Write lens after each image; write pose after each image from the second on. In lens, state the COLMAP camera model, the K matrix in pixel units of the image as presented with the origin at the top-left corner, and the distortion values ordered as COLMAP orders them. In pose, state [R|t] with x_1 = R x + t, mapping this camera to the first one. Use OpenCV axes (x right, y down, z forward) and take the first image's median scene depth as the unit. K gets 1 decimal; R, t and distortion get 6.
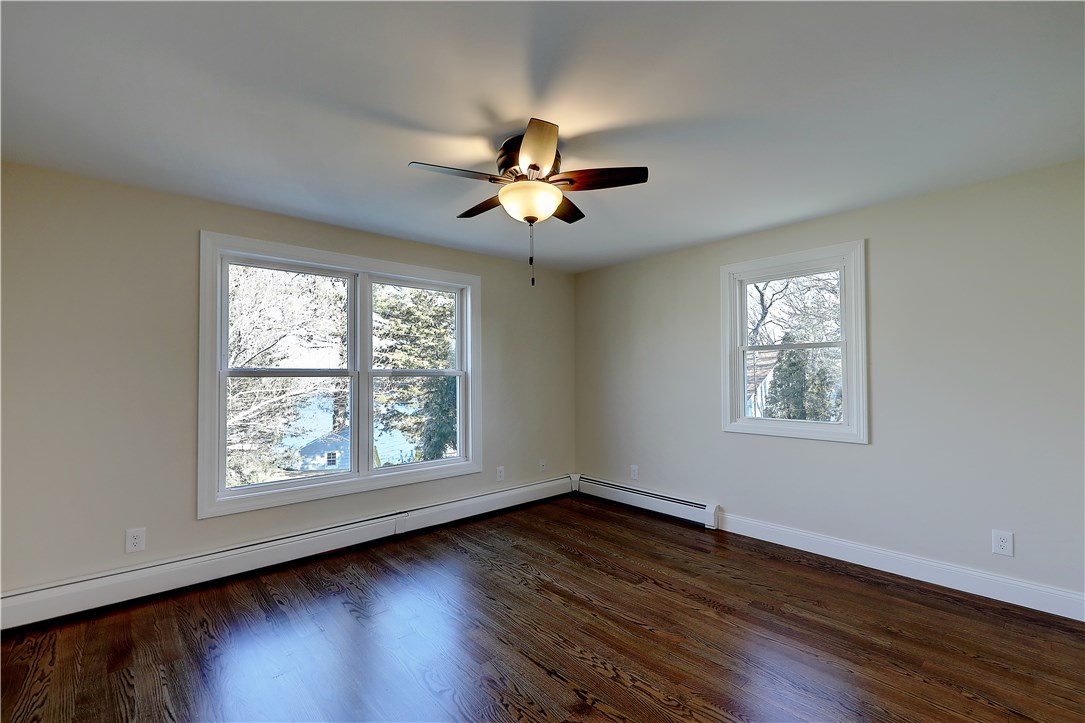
lens RADIAL K [[466.0, 0, 564.5], [0, 466.0, 361.7], [0, 0, 1]] dist [-0.002270, -0.000586]
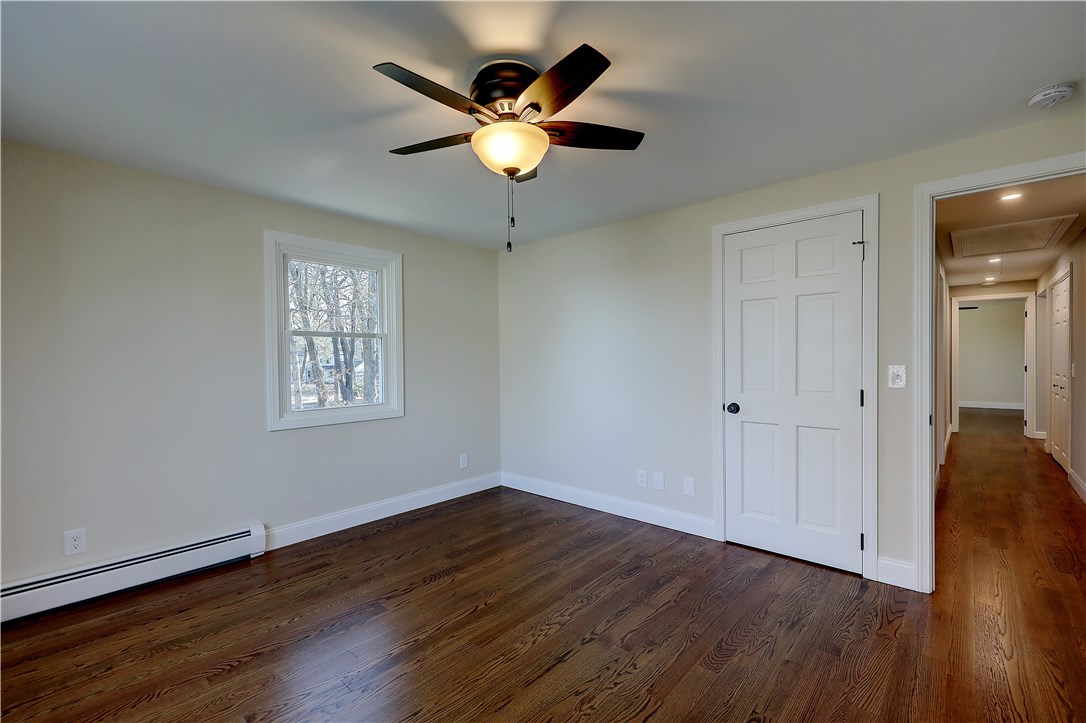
lens RADIAL K [[466.4, 0, 546.7], [0, 466.4, 362.4], [0, 0, 1]] dist [-0.002270, -0.000586]
pose [[-0.080262, -0.001354, 0.996773, -0.668346], [-0.013729, 0.999906, 0.000252, 0.026144], [-0.996679, -0.013665, -0.080273, 0.741440]]
